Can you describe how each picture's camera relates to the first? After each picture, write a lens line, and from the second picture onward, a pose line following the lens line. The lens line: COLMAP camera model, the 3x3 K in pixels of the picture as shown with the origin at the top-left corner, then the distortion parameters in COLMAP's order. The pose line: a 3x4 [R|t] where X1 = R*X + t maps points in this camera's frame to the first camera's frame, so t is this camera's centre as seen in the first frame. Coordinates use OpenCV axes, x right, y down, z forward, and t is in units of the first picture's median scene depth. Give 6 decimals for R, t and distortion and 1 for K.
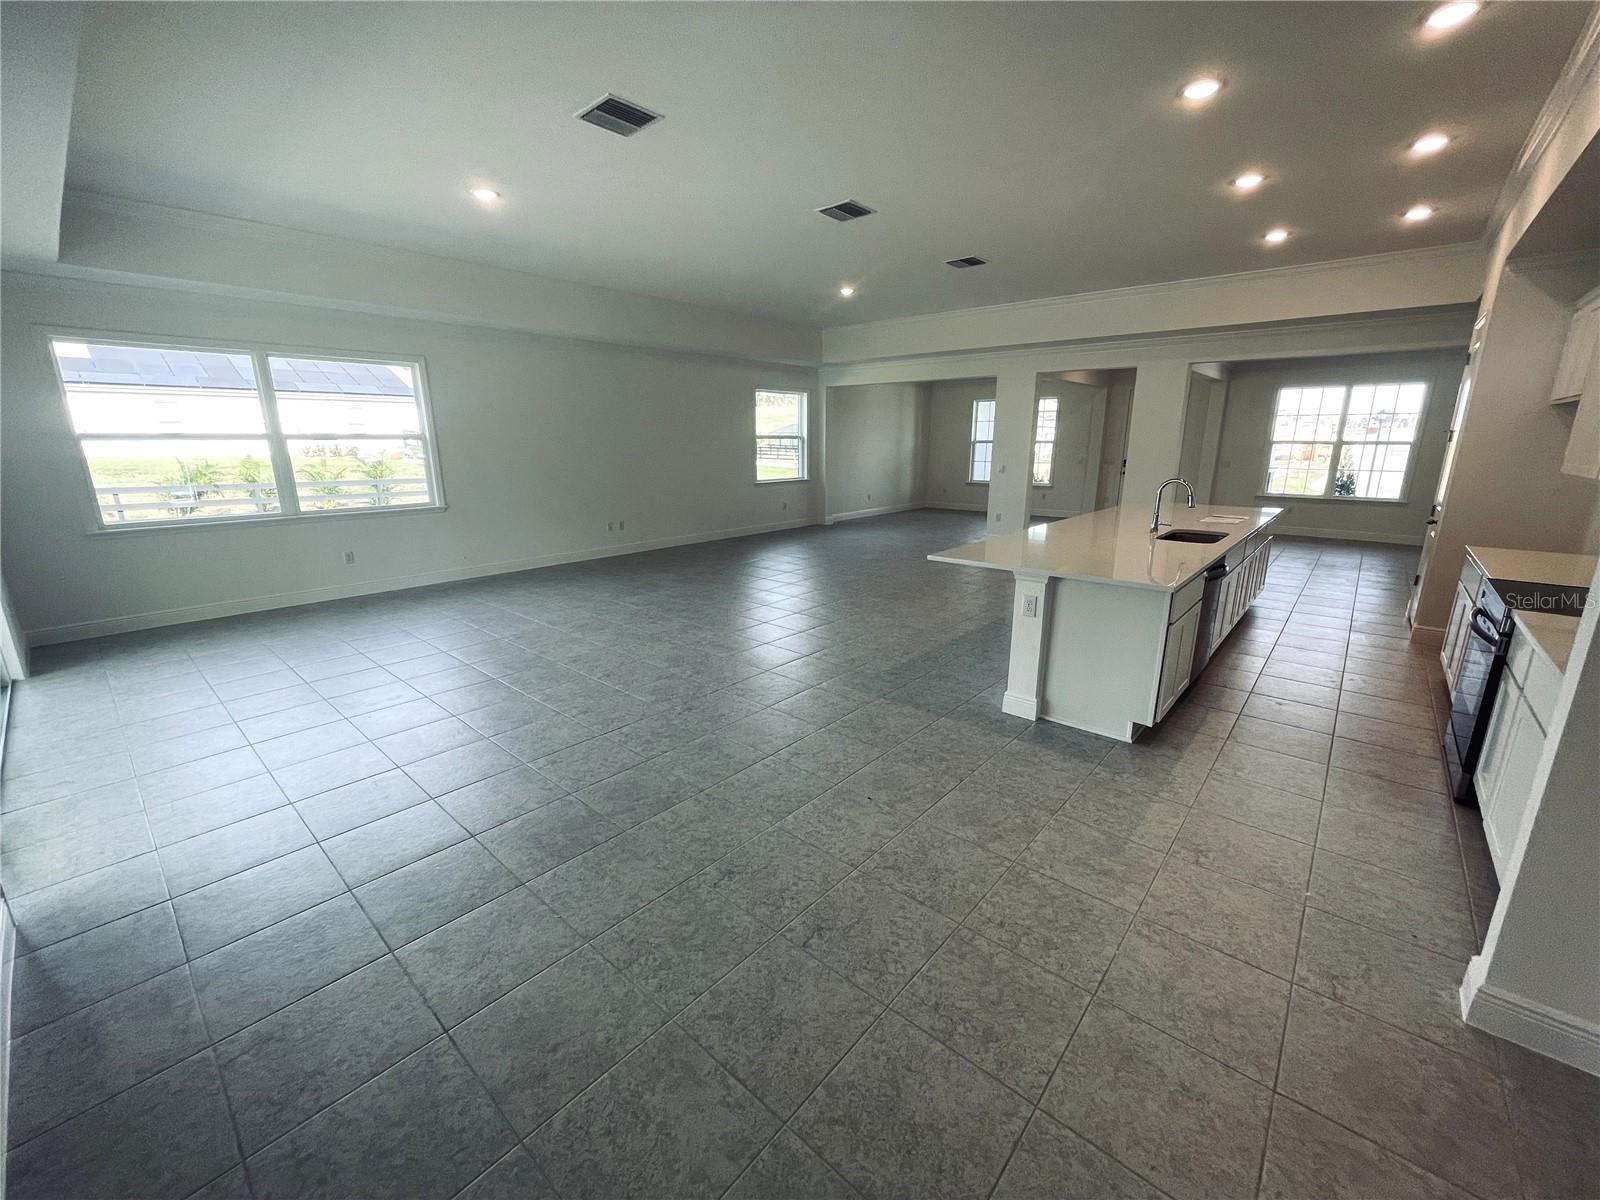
lens RADIAL K [[642.3, 0, 801.2], [0, 642.3, 602.7], [0, 0, 1]] dist [-0.014998, 0.000227]
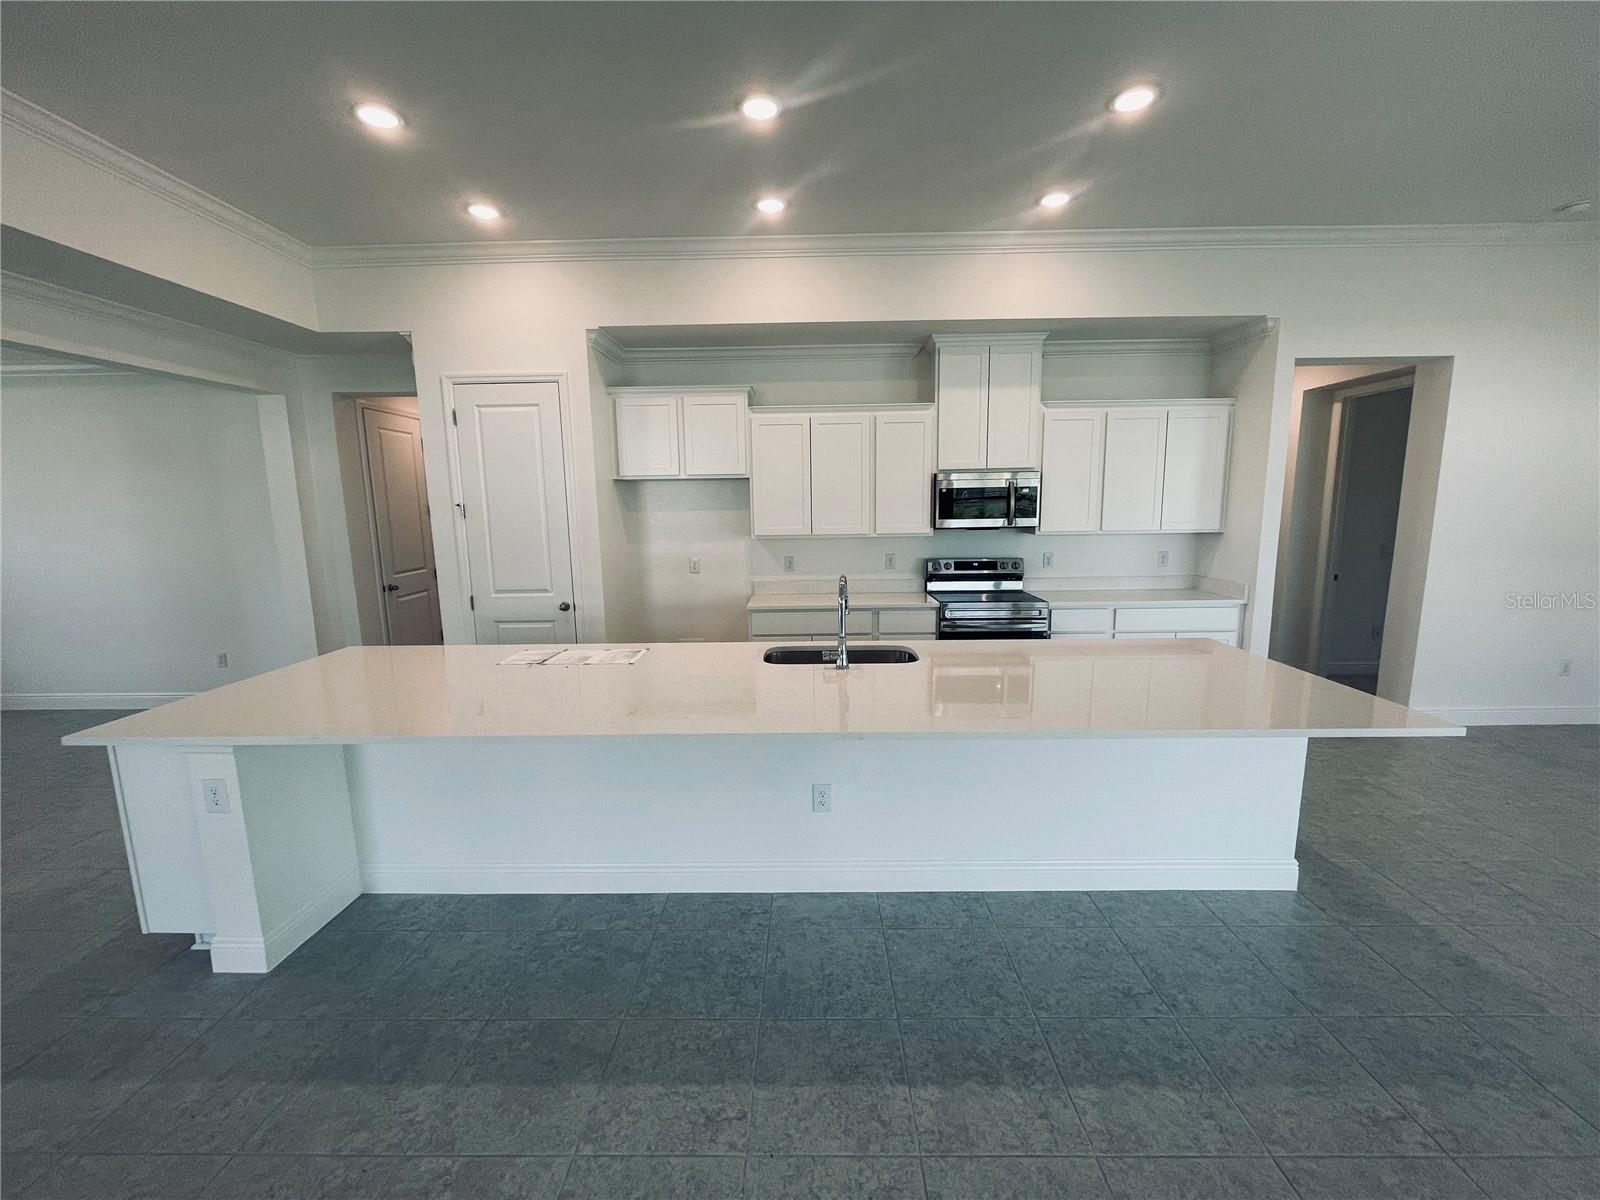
lens RADIAL K [[647.3, 0, 800.5], [0, 647.3, 598.8], [0, 0, 1]] dist [0.000966, 0.000077]
pose [[-0.646591, -0.100422, 0.756198, 0.091900], [0.204766, 0.932069, 0.298863, -0.251985], [-0.734841, 0.348086, -0.582104, 0.958733]]
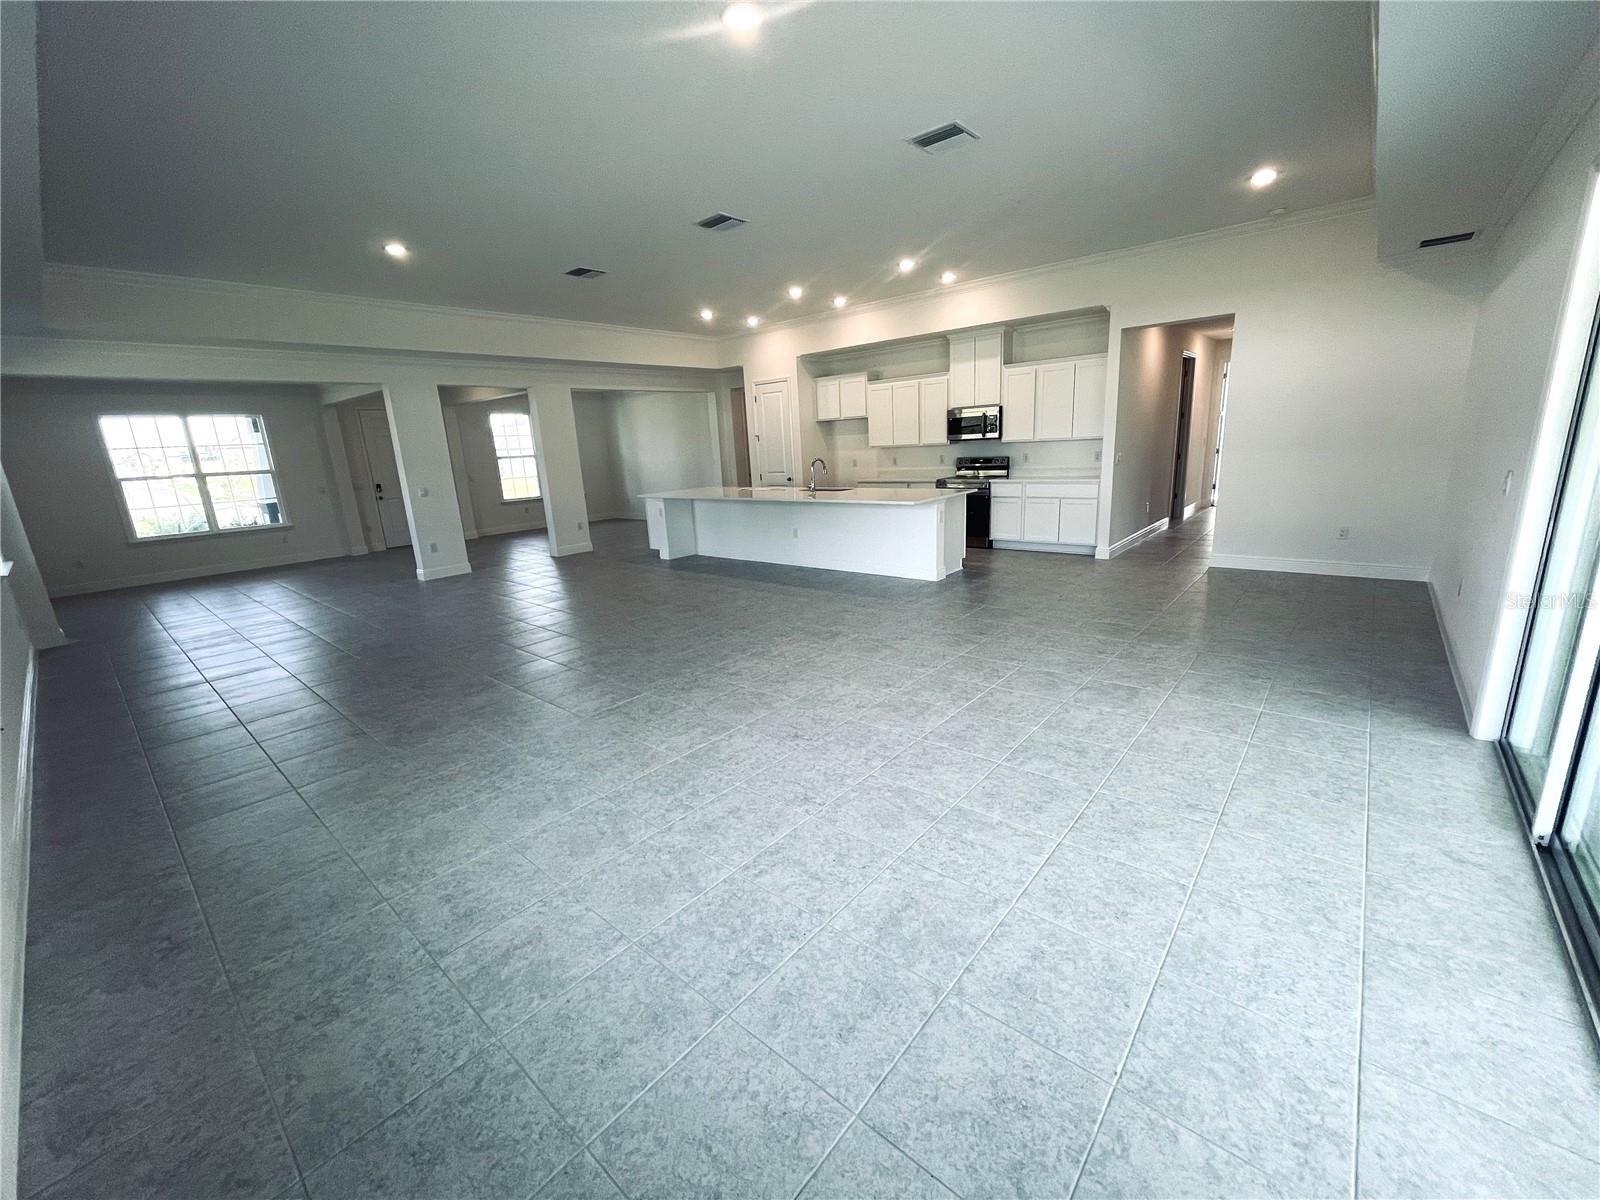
lens RADIAL K [[647.3, 0, 800.5], [0, 647.3, 598.8], [0, 0, 1]] dist [0.000966, 0.000077]
pose [[-0.004322, -0.234916, 0.972006, -0.810923], [0.298256, 0.927471, 0.225479, -0.171059], [-0.954476, 0.290881, 0.066057, 0.710138]]
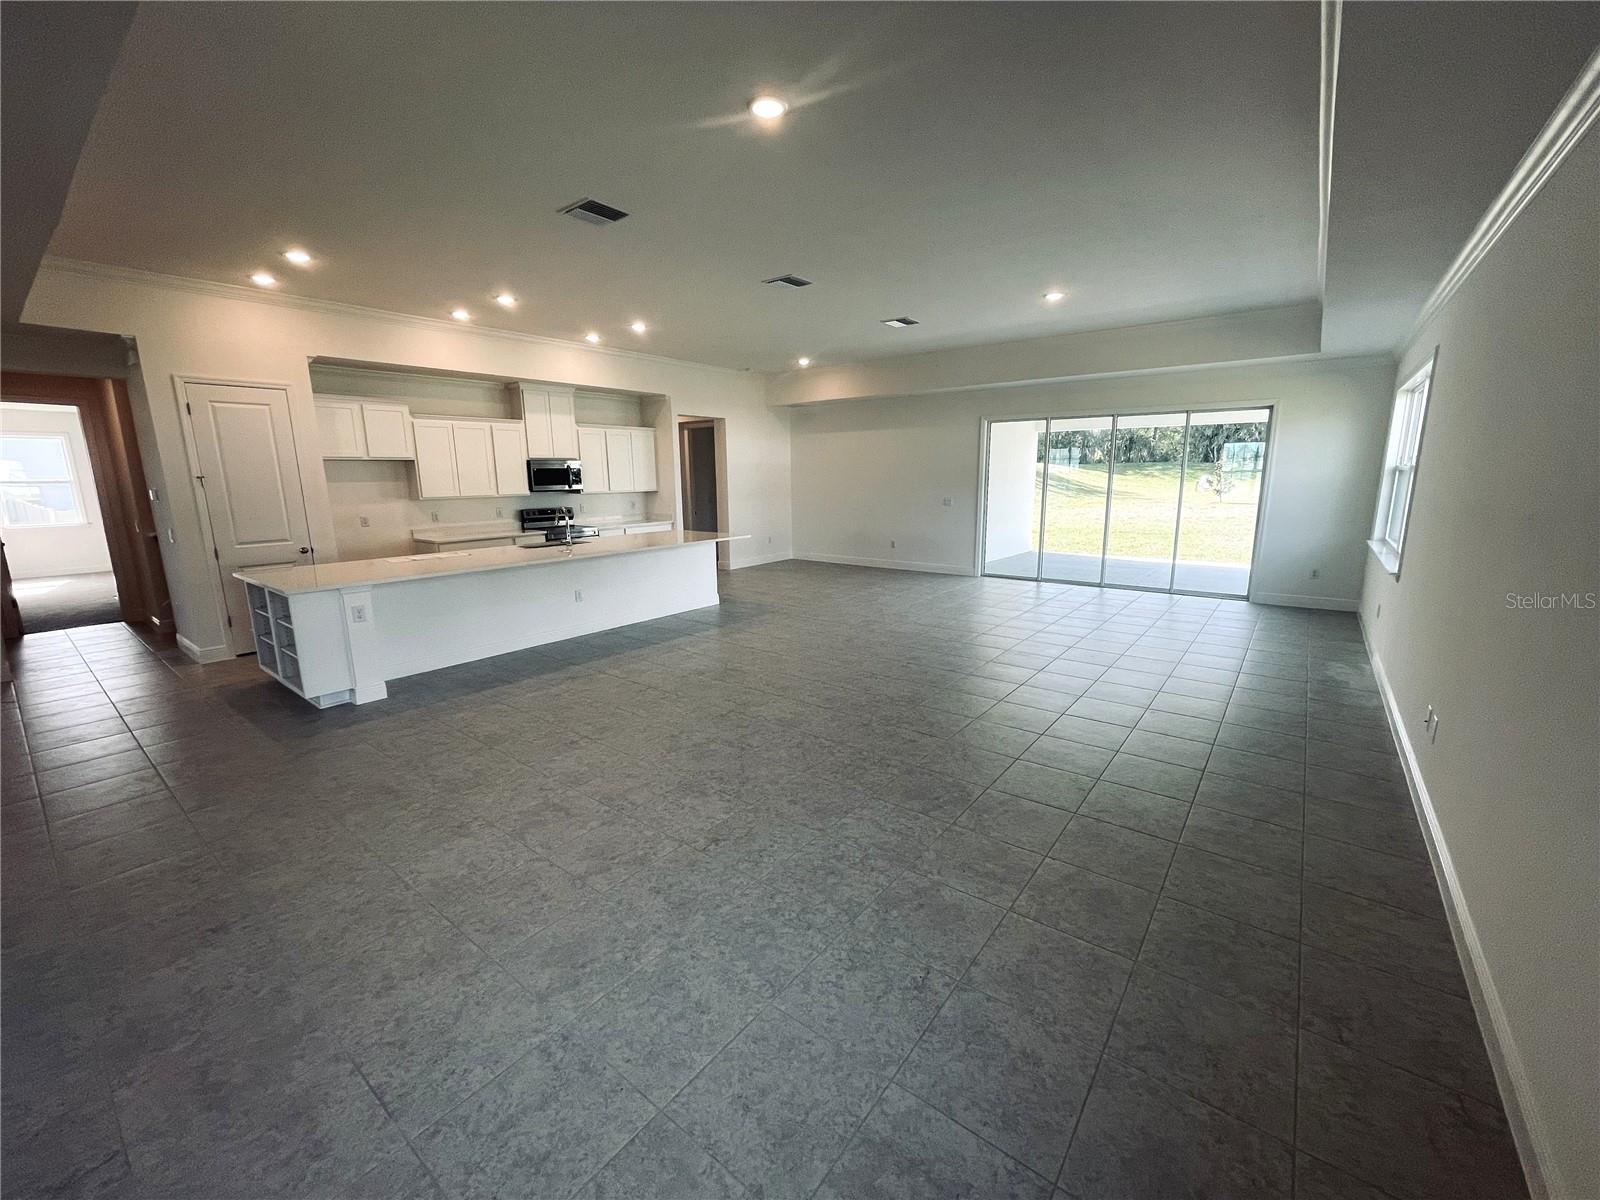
lens RADIAL K [[642.3, 0, 801.2], [0, 642.3, 602.7], [0, 0, 1]] dist [-0.014998, 0.000227]
pose [[-0.998445, 0.021945, -0.051243, 0.086723], [-0.002487, 0.900800, 0.434226, -0.425006], [0.055689, 0.433679, -0.899345, 1.640518]]
